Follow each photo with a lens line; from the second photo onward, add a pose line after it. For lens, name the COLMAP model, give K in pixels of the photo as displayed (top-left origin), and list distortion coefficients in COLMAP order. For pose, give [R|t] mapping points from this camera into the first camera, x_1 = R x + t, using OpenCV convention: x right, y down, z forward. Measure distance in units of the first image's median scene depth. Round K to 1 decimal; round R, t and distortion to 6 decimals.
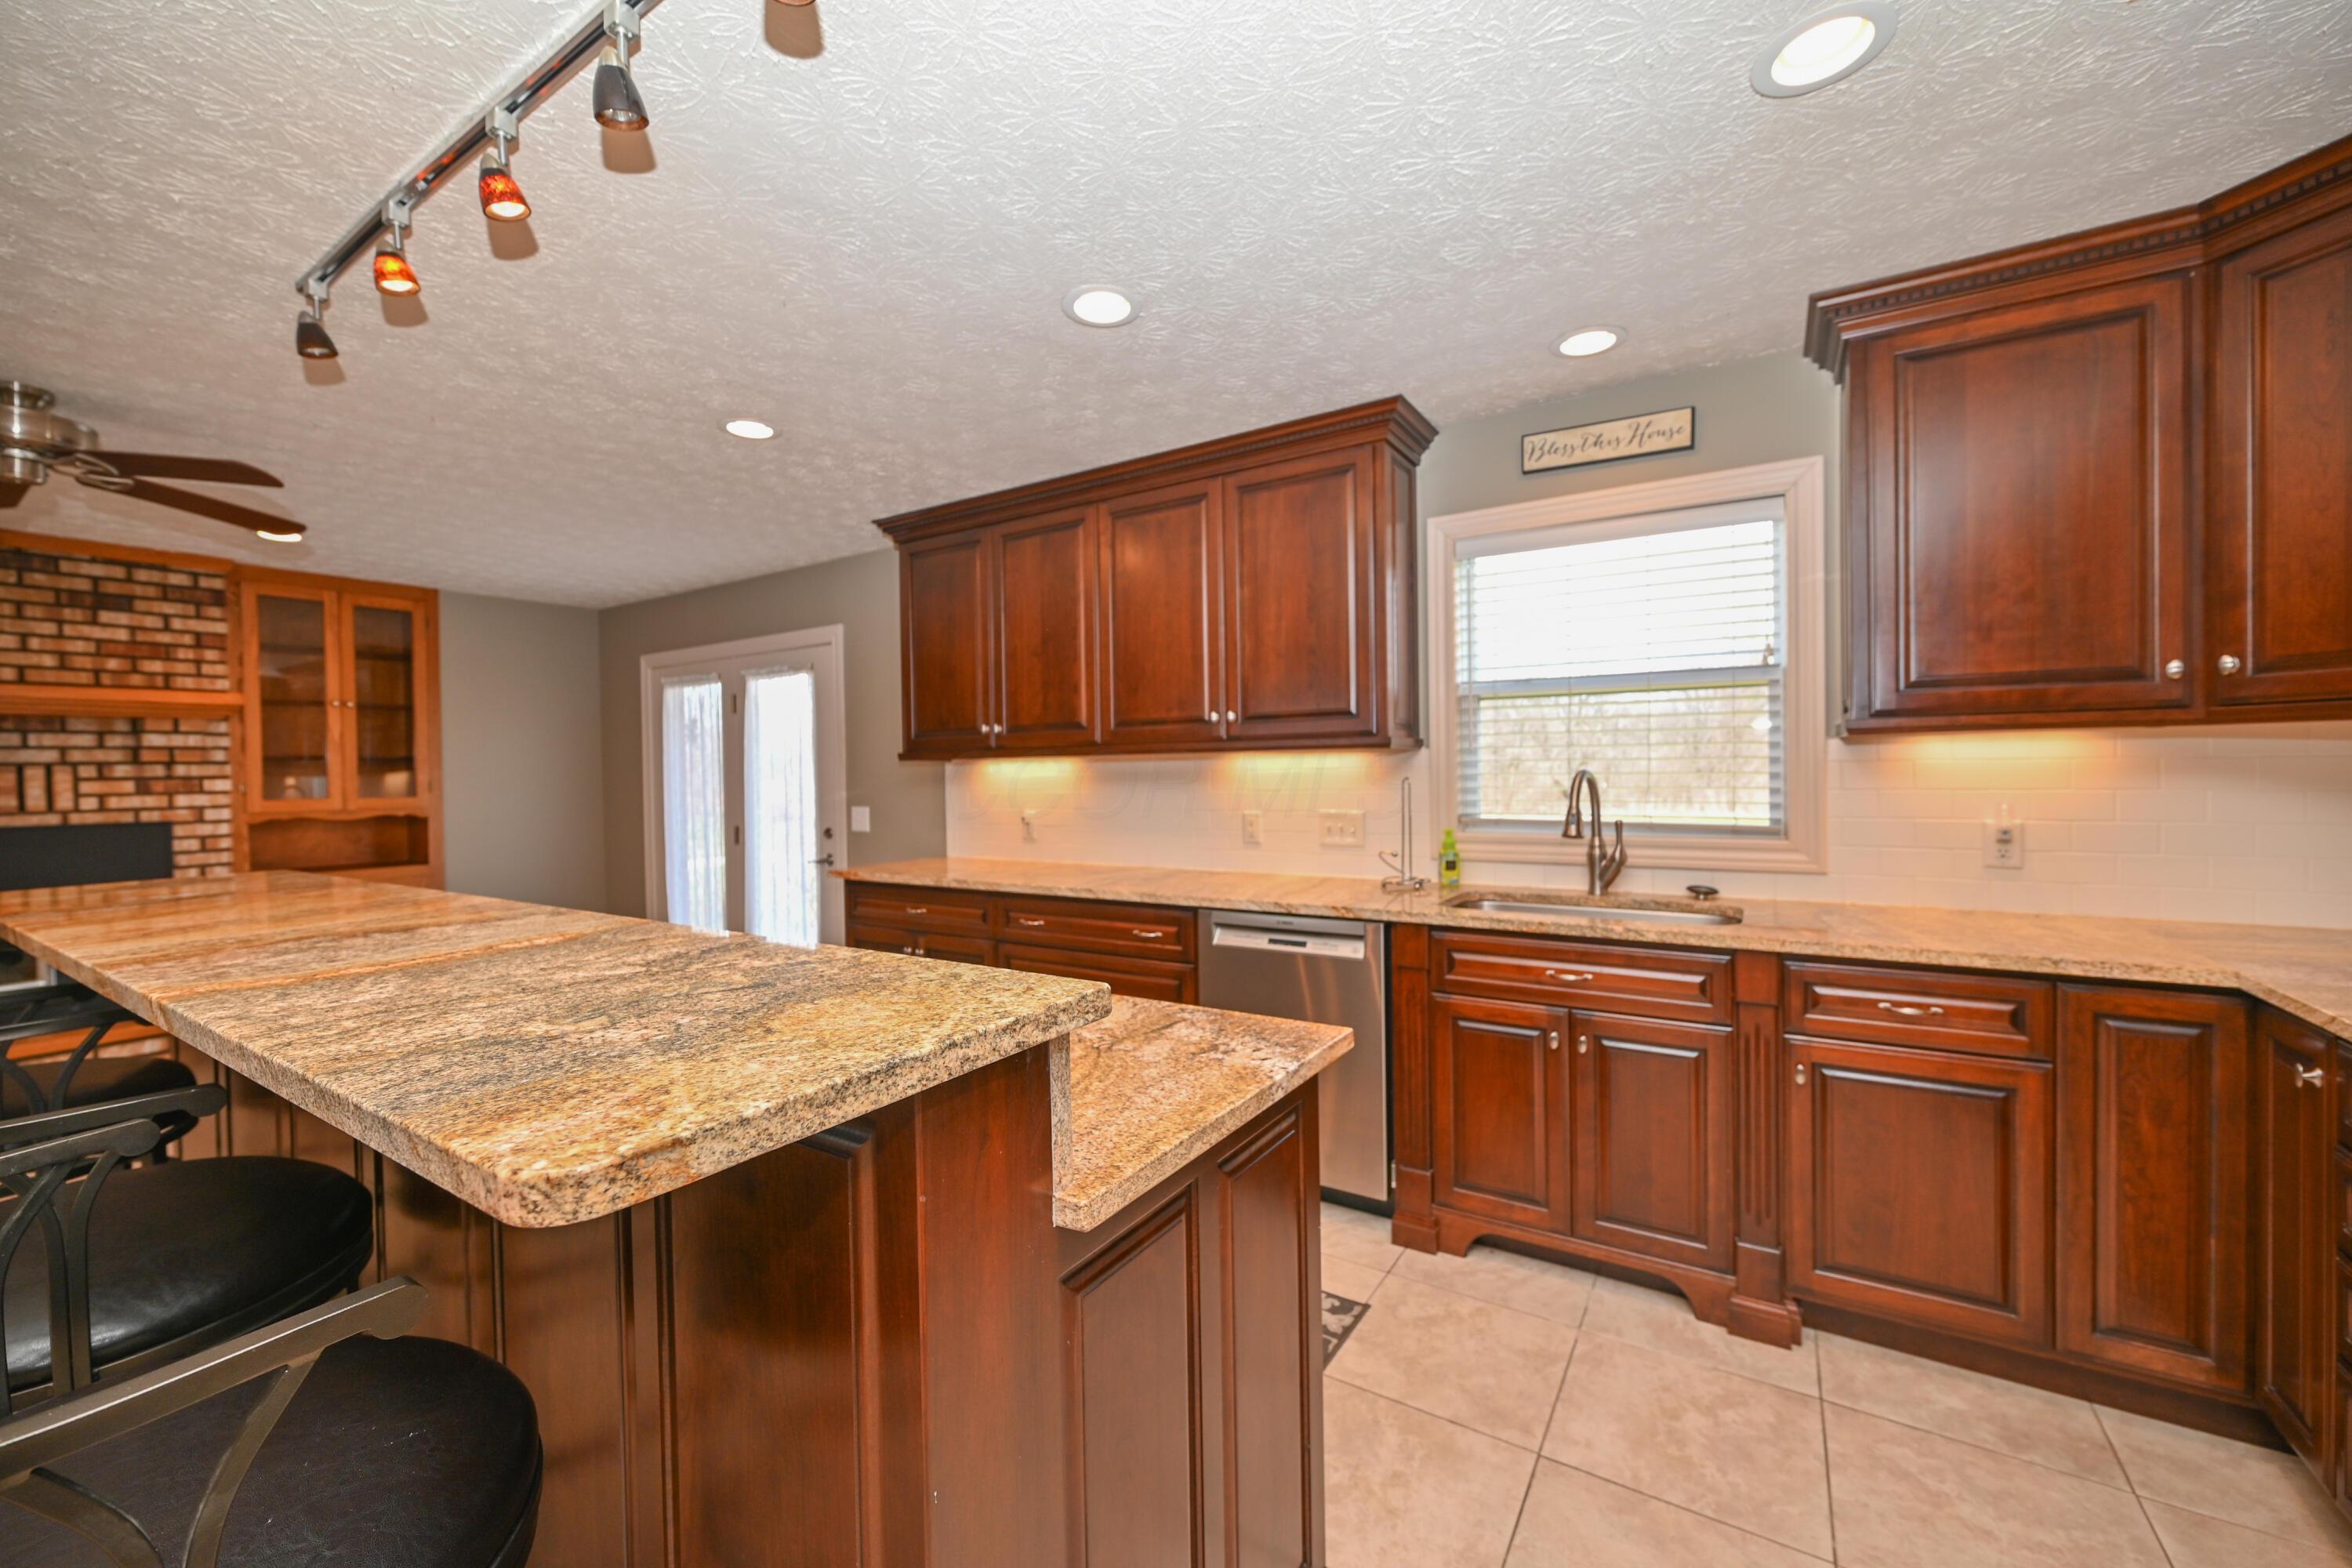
lens RADIAL K [[928.6, 0, 1176.0], [0, 928.6, 784.0], [0, 0, 1]] dist [0.001065, 0.000085]
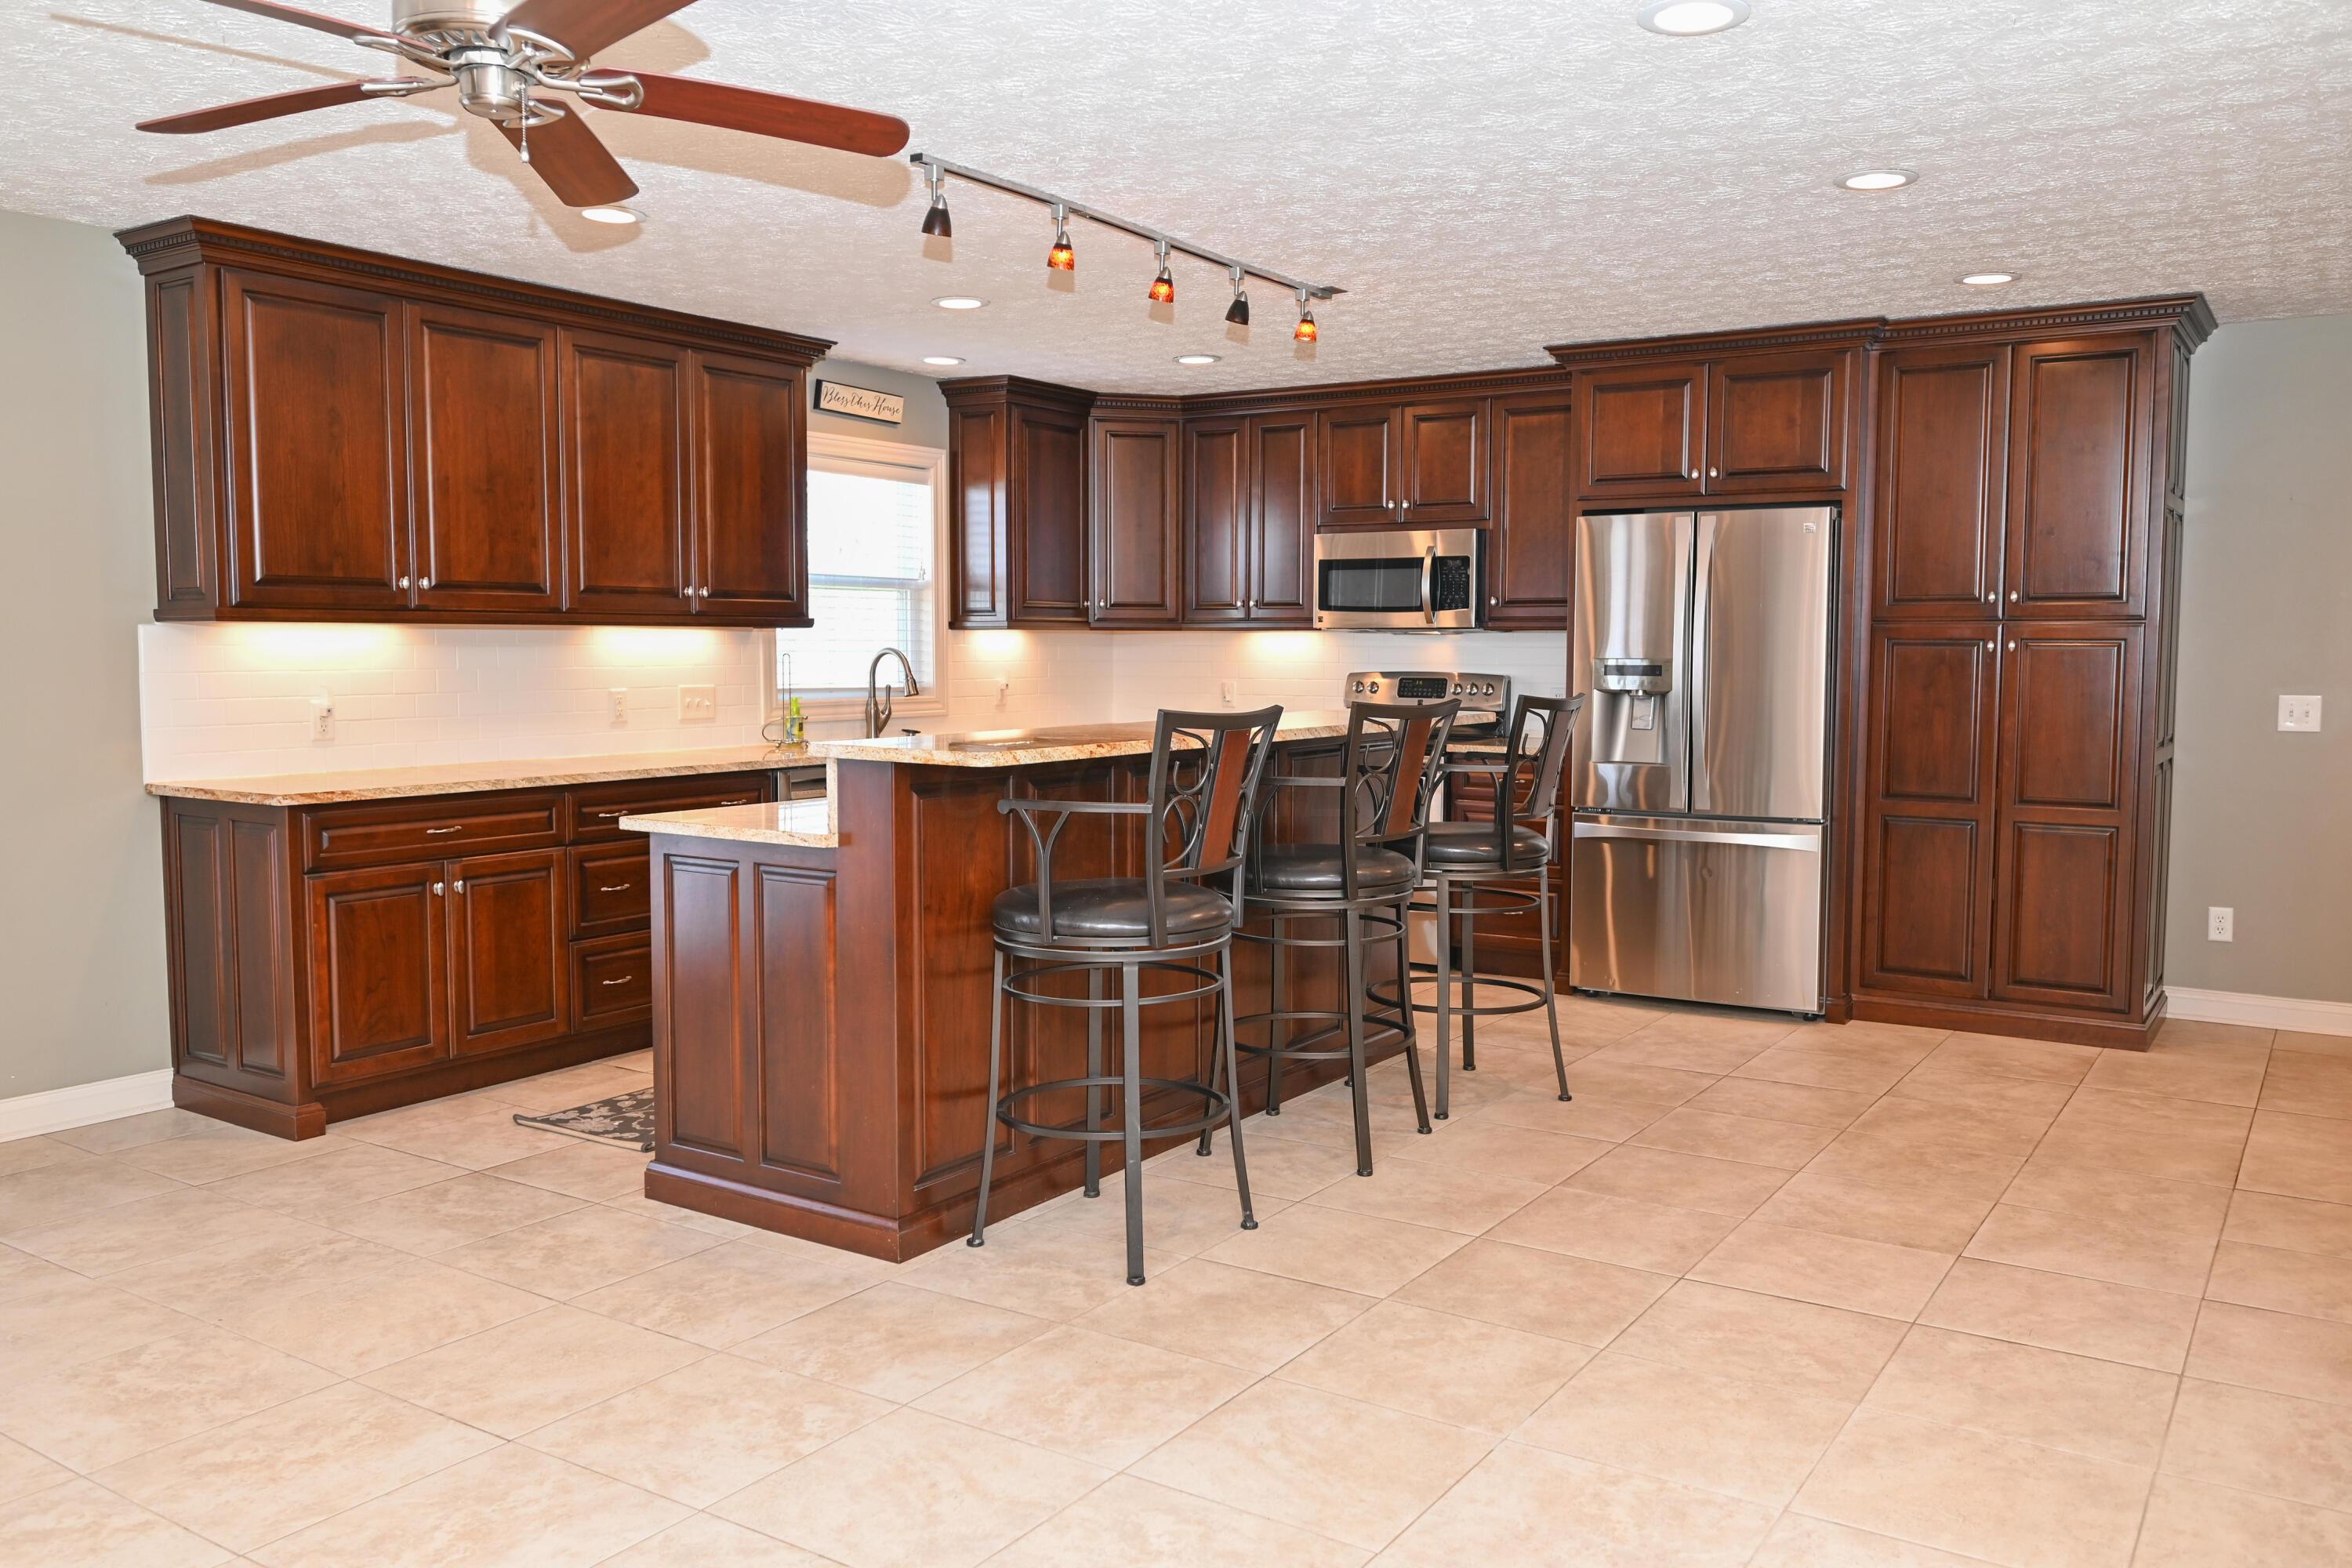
lens RADIAL K [[1792.3, 0, 1176.0], [0, 1792.3, 784.0], [0, 0, 1]] dist [-0.003086, -0.001210]
pose [[0.019868, -0.055481, 0.998262, -1.705090], [0.027120, 0.998122, 0.054934, 0.039458], [-0.999435, 0.025981, 0.021335, 0.404550]]
